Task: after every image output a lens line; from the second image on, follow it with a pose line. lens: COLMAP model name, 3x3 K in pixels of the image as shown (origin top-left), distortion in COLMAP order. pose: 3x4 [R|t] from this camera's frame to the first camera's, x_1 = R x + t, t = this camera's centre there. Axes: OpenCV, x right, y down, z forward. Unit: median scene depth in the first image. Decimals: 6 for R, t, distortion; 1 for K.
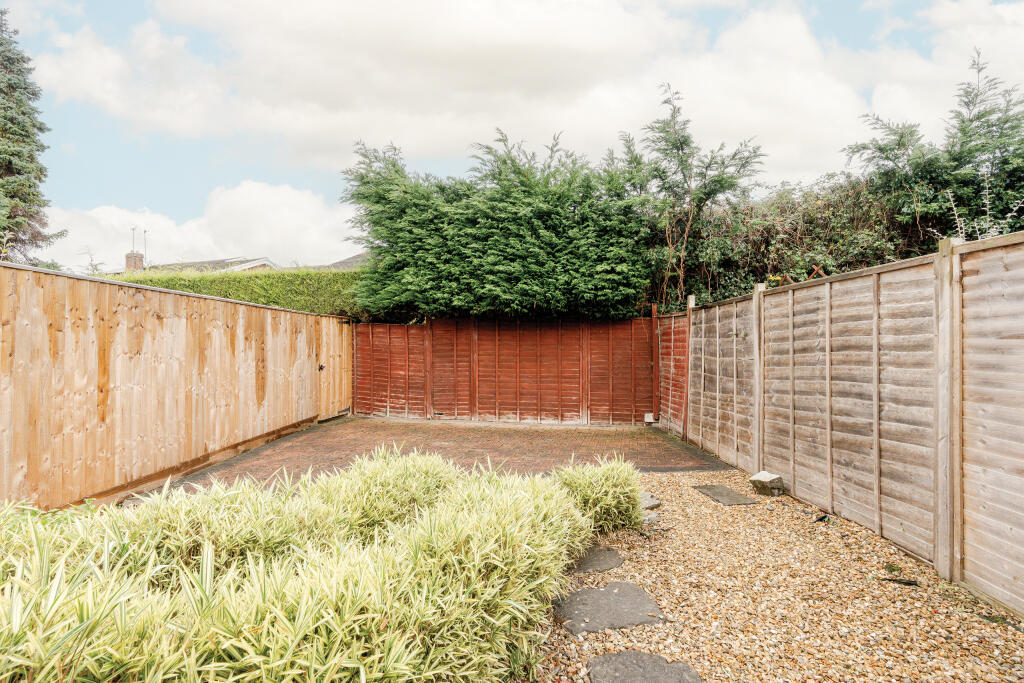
lens RADIAL K [[486.8, 0, 518.2], [0, 486.8, 340.8], [0, 0, 1]] dist [-0.009955, 0.003828]
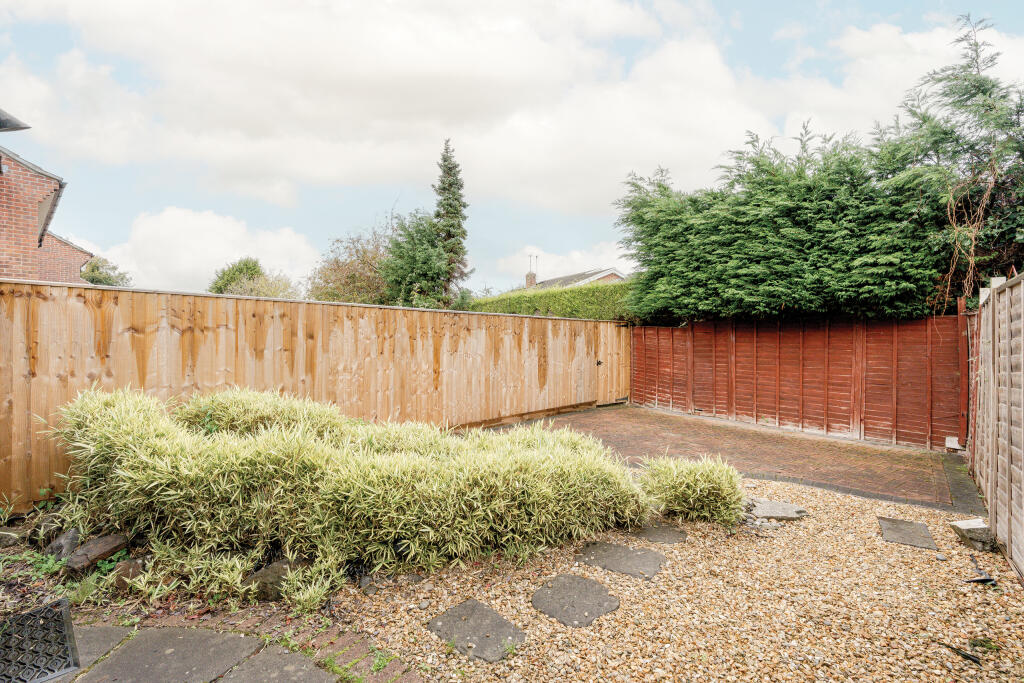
lens RADIAL K [[467.1, 0, 512.4], [0, 467.1, 337.5], [0, 0, 1]] dist [-0.009548, 0.002268]
pose [[0.734162, 0.001683, -0.678972, 0.275764], [0.001293, 0.999992, 0.003876, -0.017095], [0.678973, -0.003723, 0.734154, -0.037806]]
